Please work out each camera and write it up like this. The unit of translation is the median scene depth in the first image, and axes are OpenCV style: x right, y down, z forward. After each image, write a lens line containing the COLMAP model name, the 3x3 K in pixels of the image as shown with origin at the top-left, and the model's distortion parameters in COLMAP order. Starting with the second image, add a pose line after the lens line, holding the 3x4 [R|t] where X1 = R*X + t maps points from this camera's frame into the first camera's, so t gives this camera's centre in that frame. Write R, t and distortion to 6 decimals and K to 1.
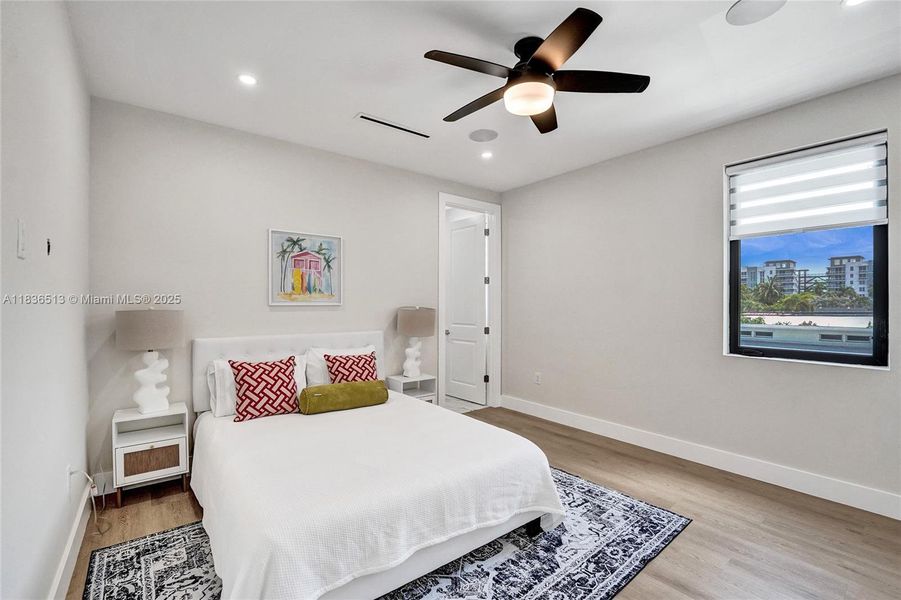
lens RADIAL K [[387.6, 0, 446.8], [0, 387.6, 302.2], [0, 0, 1]] dist [-0.024539, 0.000649]
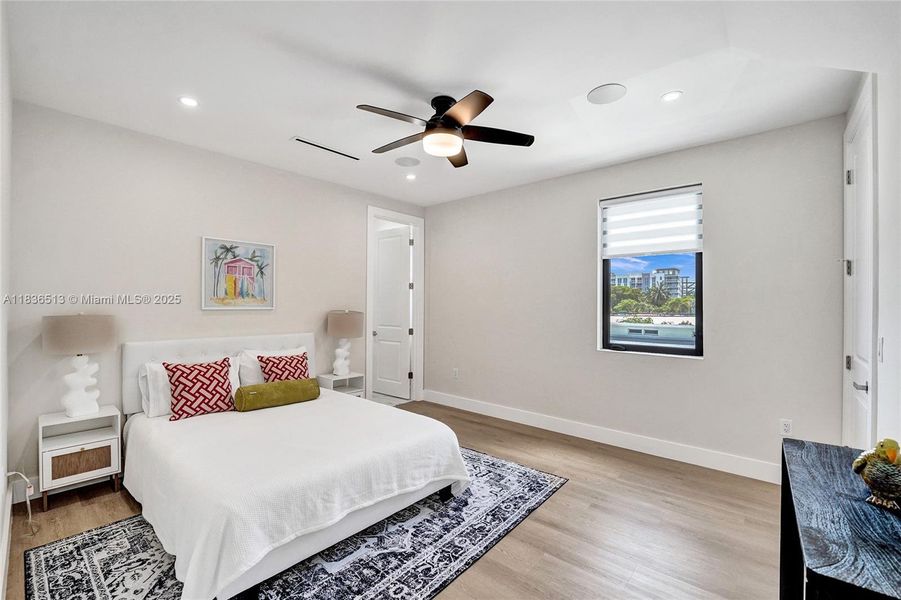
lens RADIAL K [[387.6, 0, 442.1], [0, 387.6, 300.5], [0, 0, 1]] dist [-0.024539, 0.000649]
pose [[0.985043, 0.004536, 0.172247, 0.000810], [-0.003854, 0.999983, -0.004292, -0.019235], [-0.172264, 0.003564, 0.985044, -0.178175]]
